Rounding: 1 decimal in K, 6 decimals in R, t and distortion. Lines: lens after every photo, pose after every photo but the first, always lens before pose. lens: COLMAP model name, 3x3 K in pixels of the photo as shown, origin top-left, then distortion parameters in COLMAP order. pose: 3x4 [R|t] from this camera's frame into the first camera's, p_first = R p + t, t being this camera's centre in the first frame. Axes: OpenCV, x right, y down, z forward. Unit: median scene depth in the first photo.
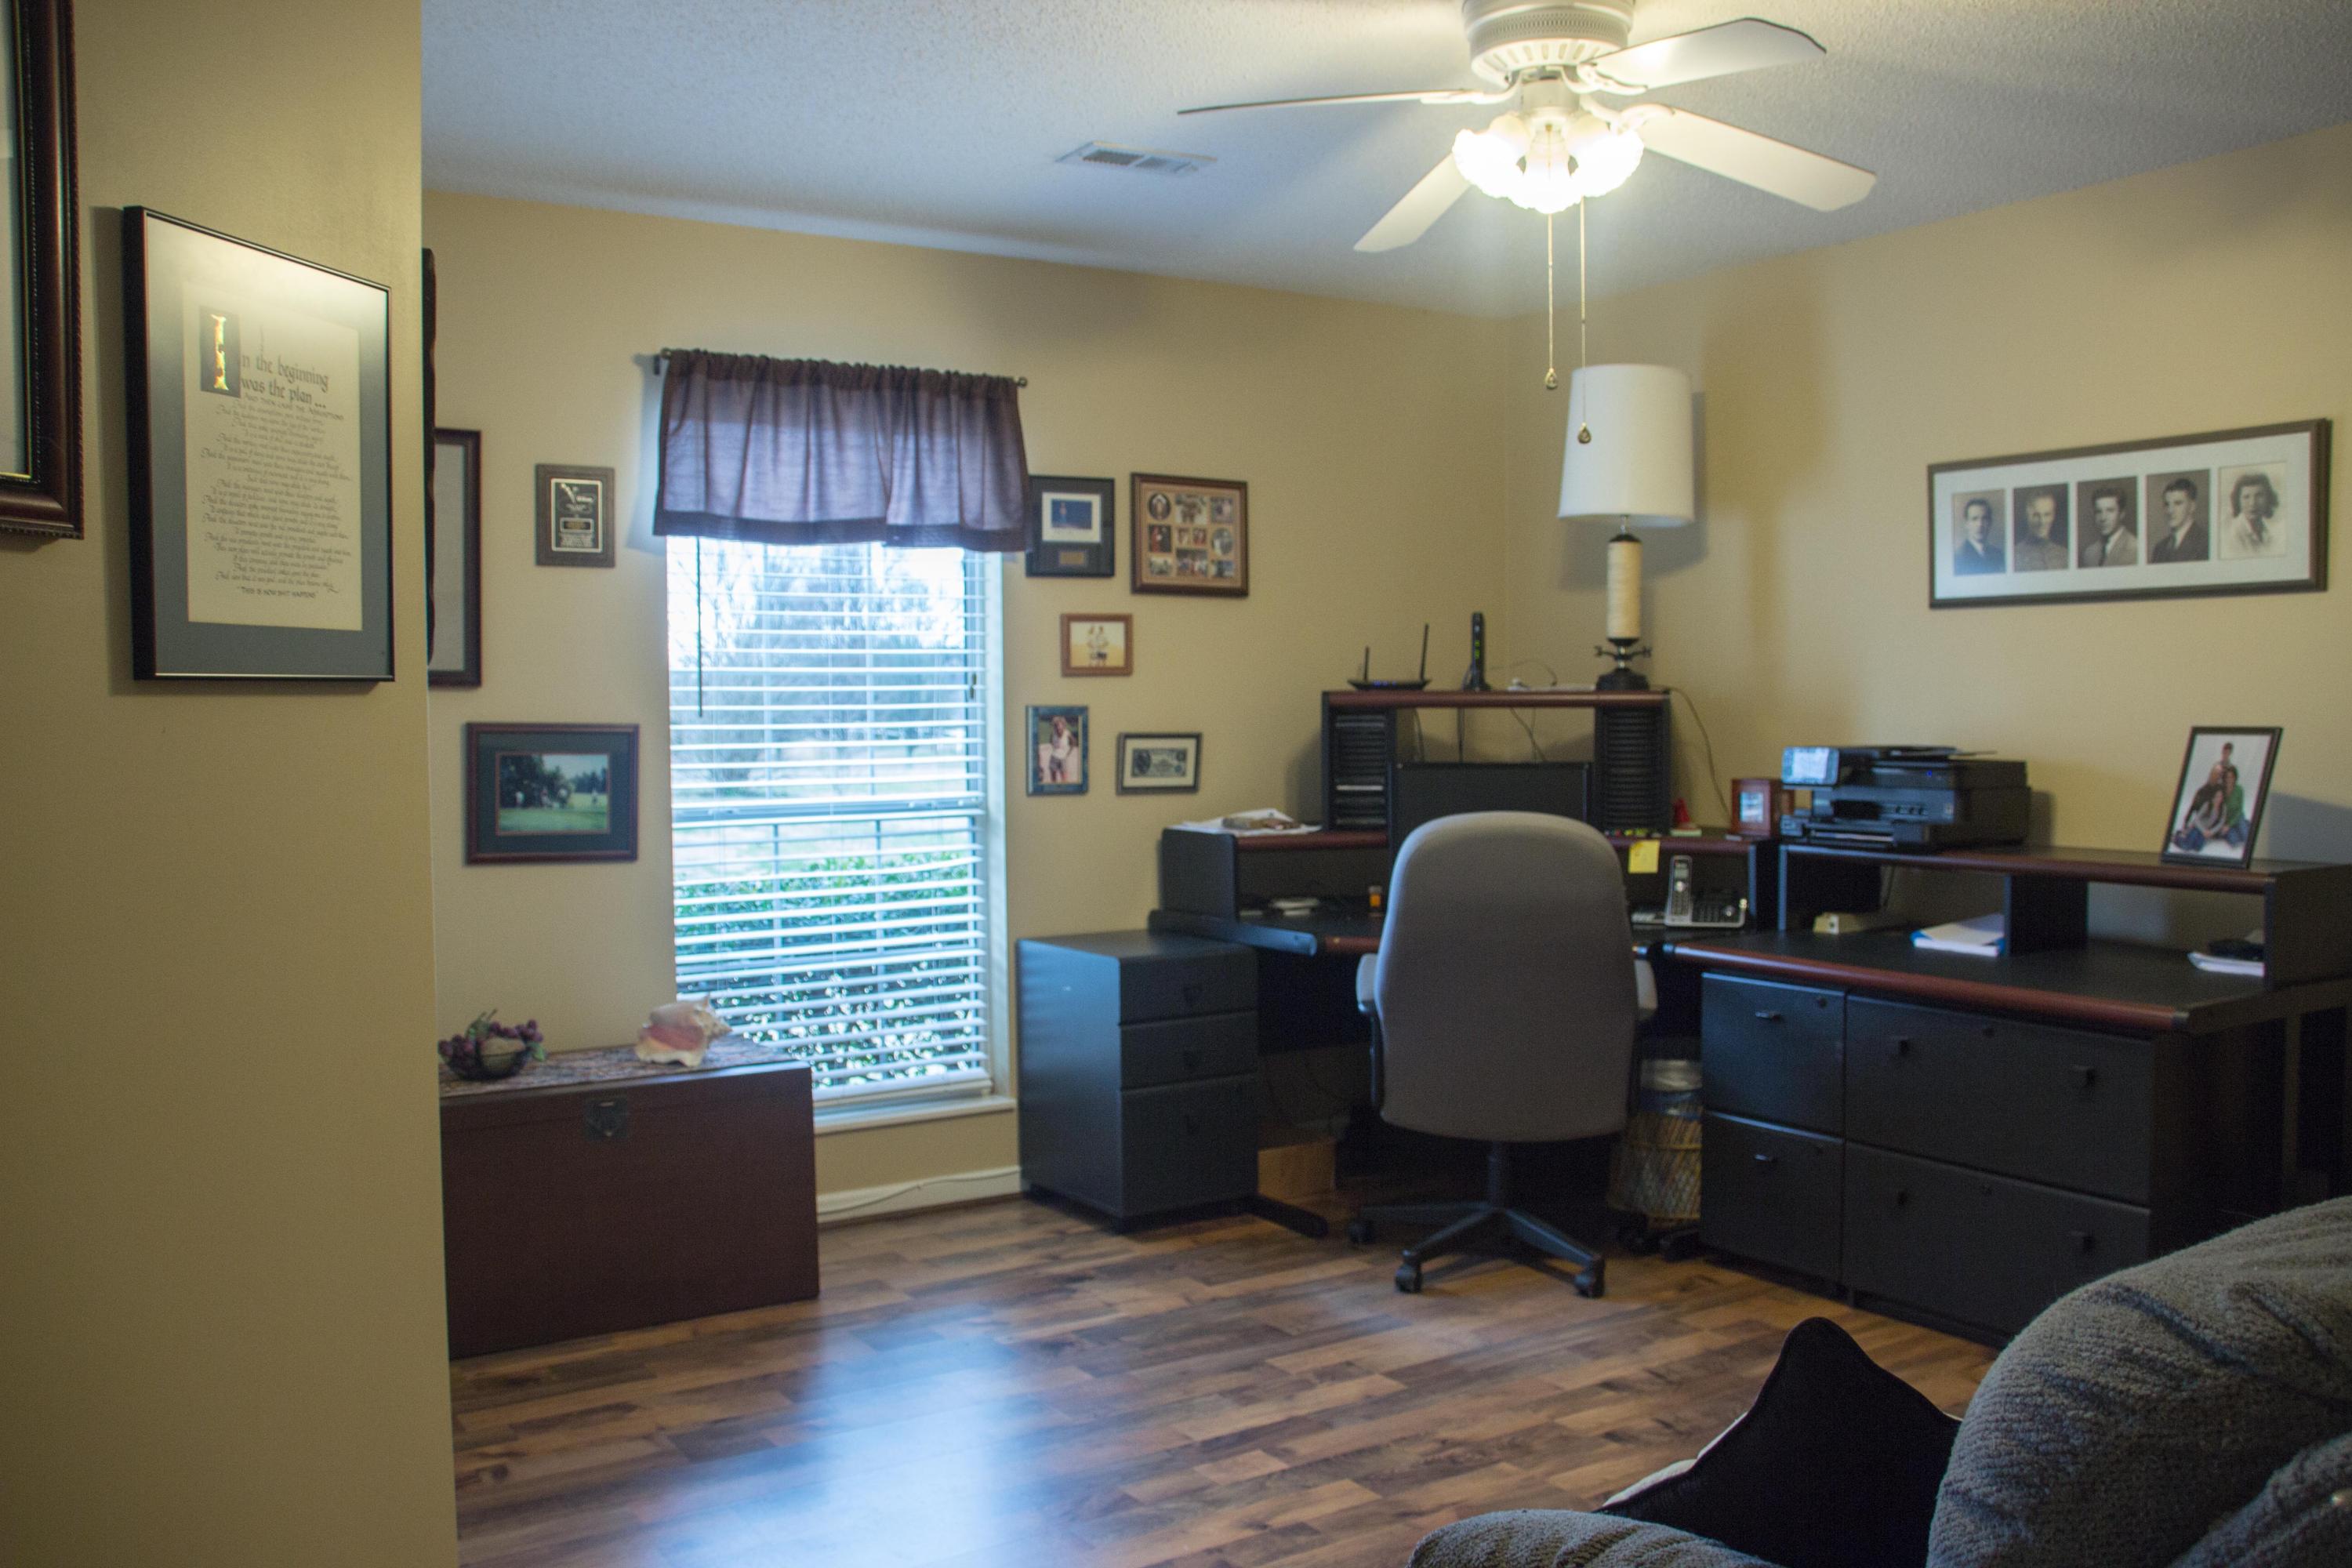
lens RADIAL K [[1991.6, 0, 1182.0], [0, 1991.6, 809.0], [0, 0, 1]] dist [-0.138703, 0.143297]
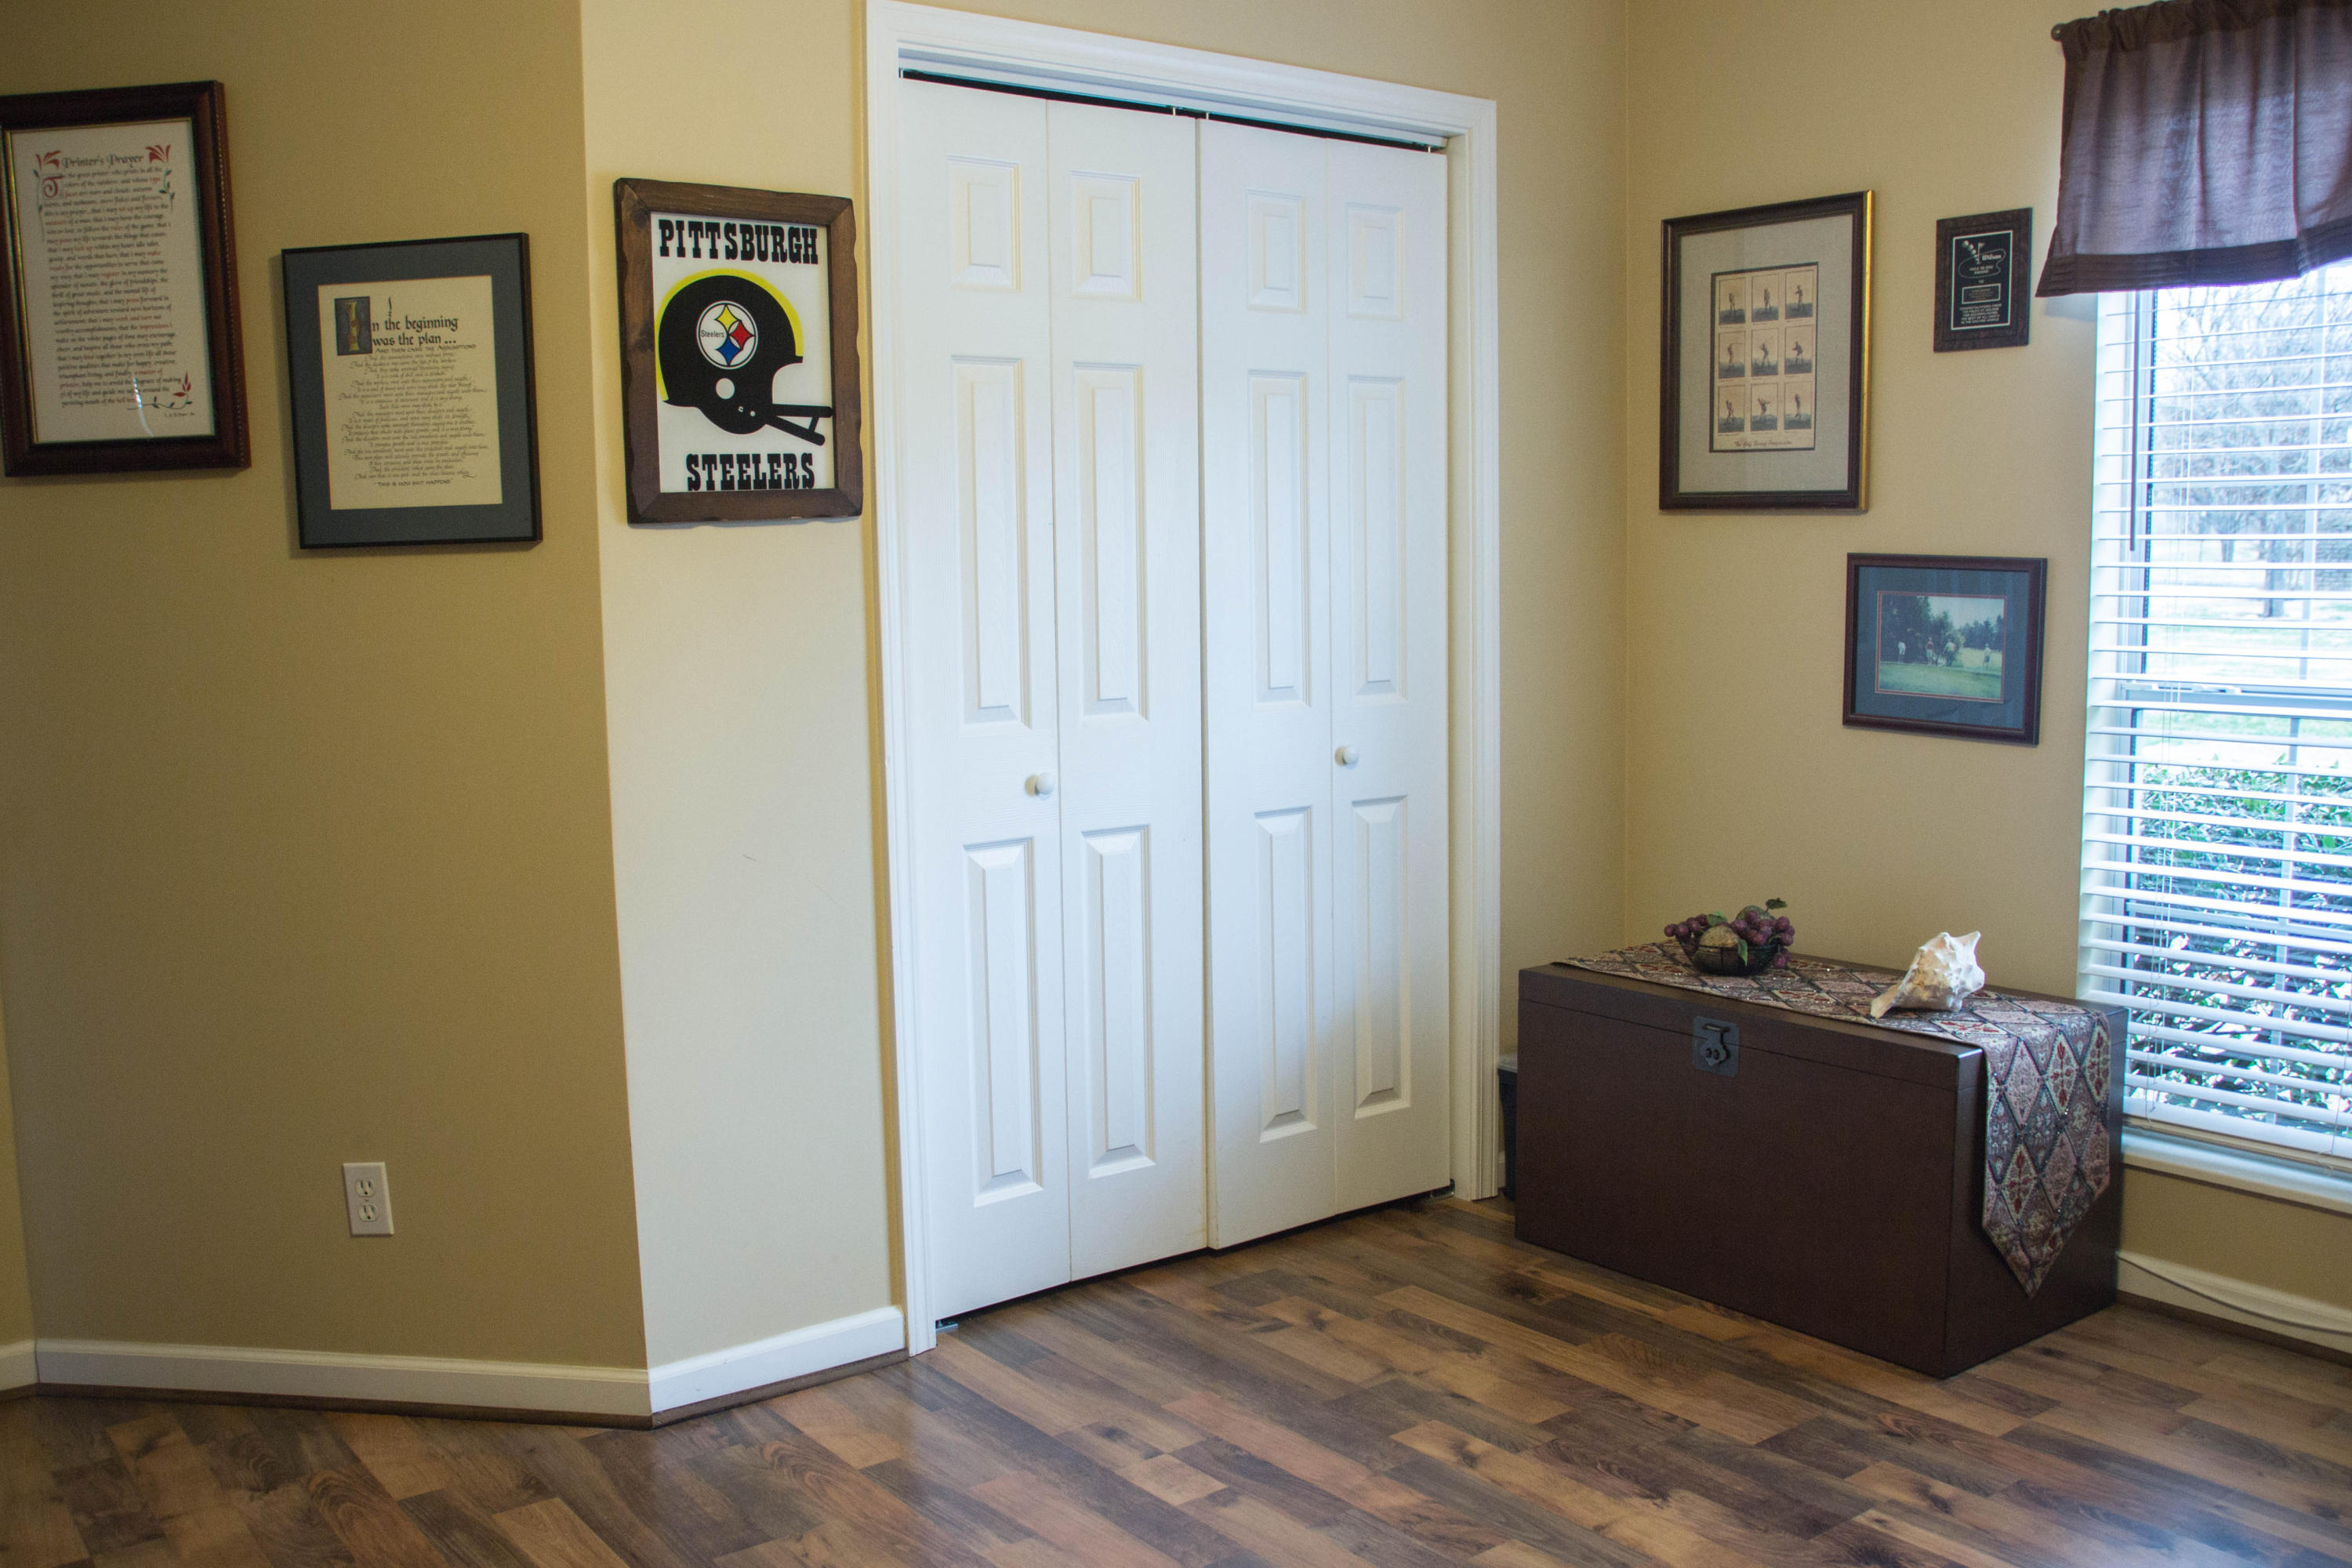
lens RADIAL K [[2120.3, 0, 1174.0], [0, 2120.3, 824.2], [0, 0, 1]] dist [-0.140677, 0.119532]
pose [[0.055627, 0.137987, -0.988871, 0.494764], [-0.034831, 0.990070, 0.136195, -0.040350], [0.997844, 0.026868, 0.059881, 0.655698]]
